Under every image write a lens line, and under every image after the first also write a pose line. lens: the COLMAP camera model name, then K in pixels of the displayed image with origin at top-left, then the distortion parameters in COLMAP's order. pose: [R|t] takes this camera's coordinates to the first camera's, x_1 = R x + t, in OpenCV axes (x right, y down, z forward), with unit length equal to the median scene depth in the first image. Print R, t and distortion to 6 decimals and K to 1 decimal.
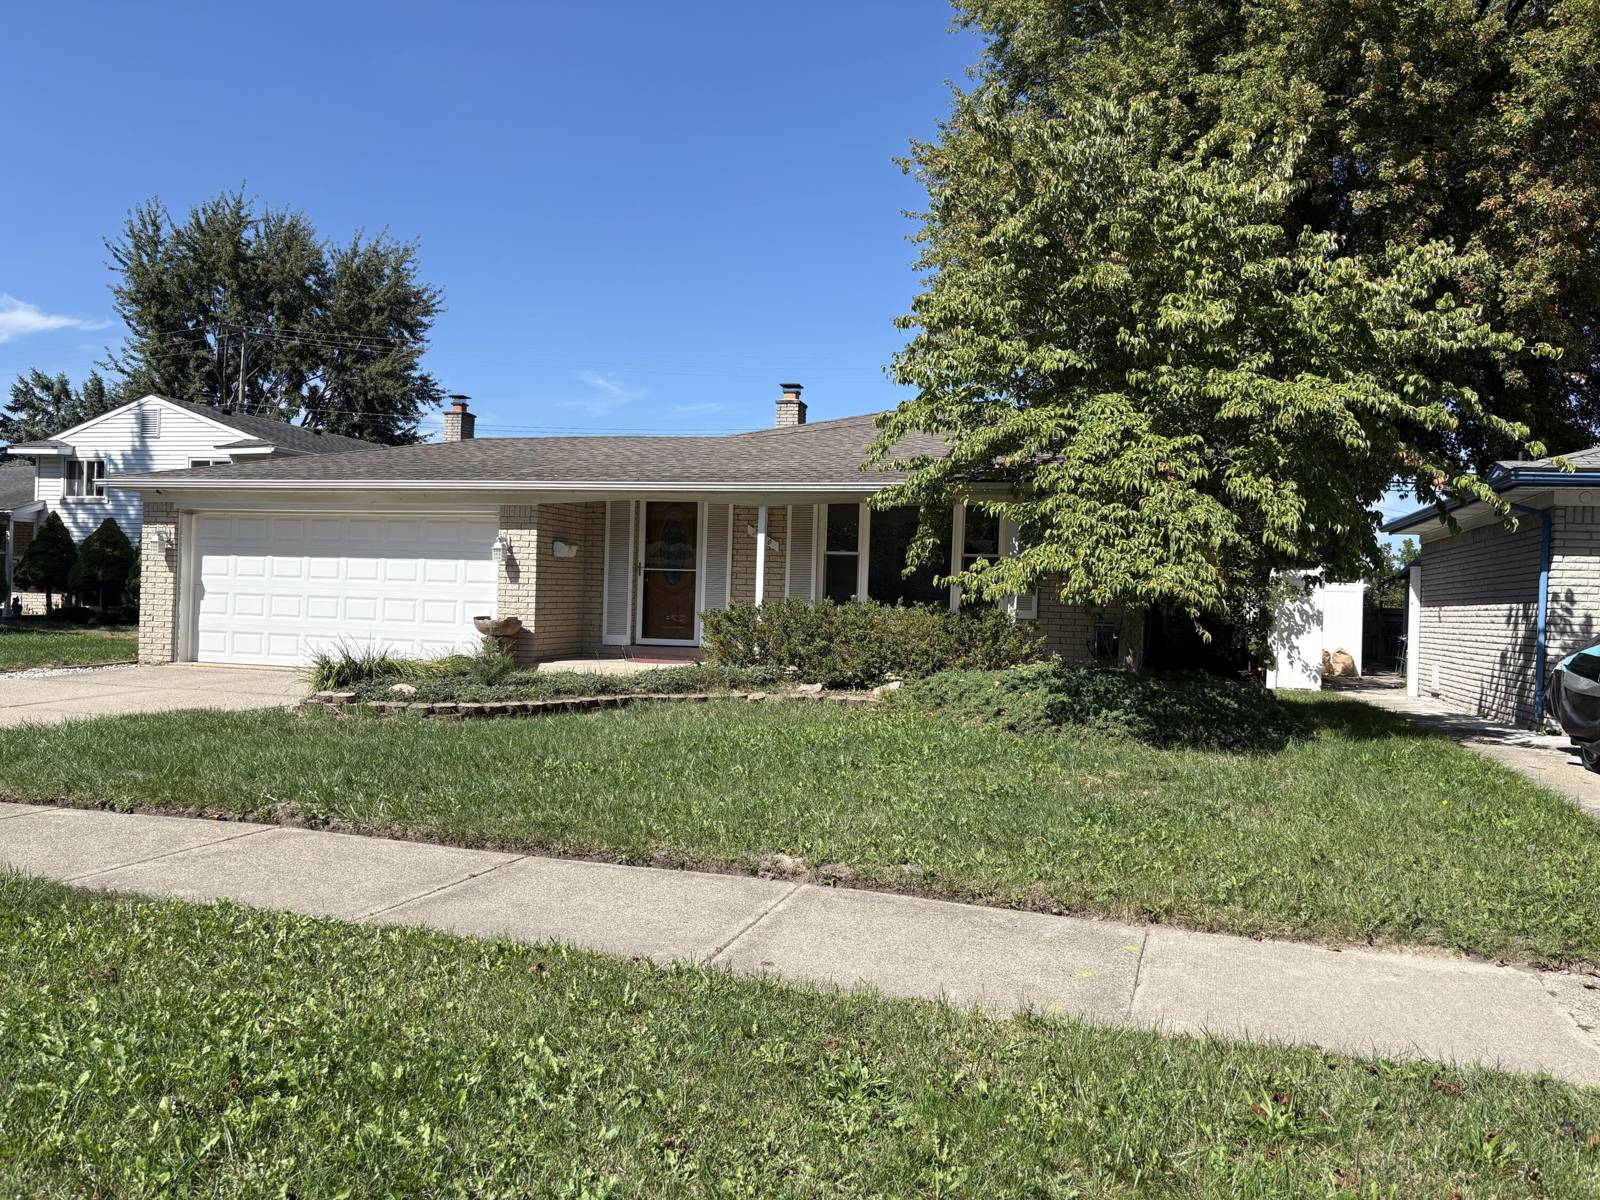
lens RADIAL K [[1196.5, 0, 800.0], [0, 1196.5, 596.9], [0, 0, 1]] dist [-0.006503, -0.011721]
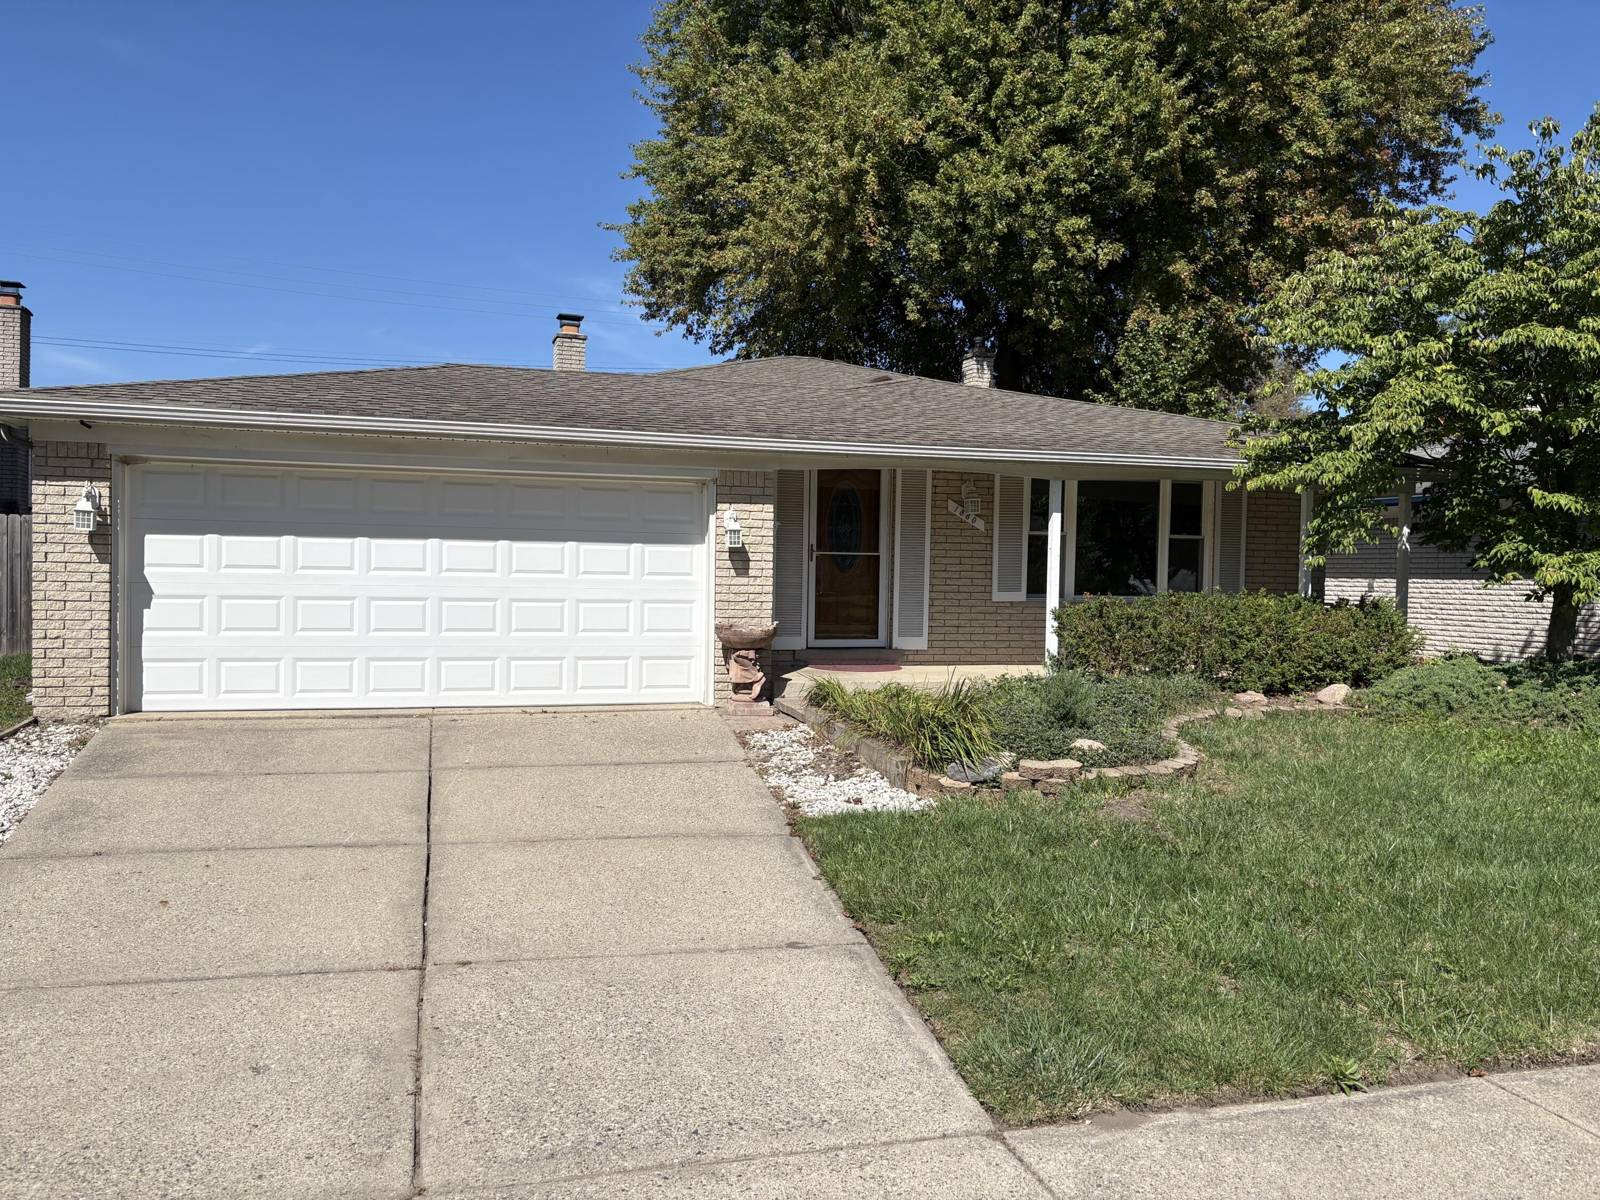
lens RADIAL K [[1196.5, 0, 800.0], [0, 1196.5, 602.2], [0, 0, 1]] dist [-0.006503, -0.011721]
pose [[0.842475, -0.031224, 0.537830, -0.600588], [0.004284, 0.998676, 0.051268, -0.032716], [-0.538719, -0.040888, 0.841493, 0.351380]]
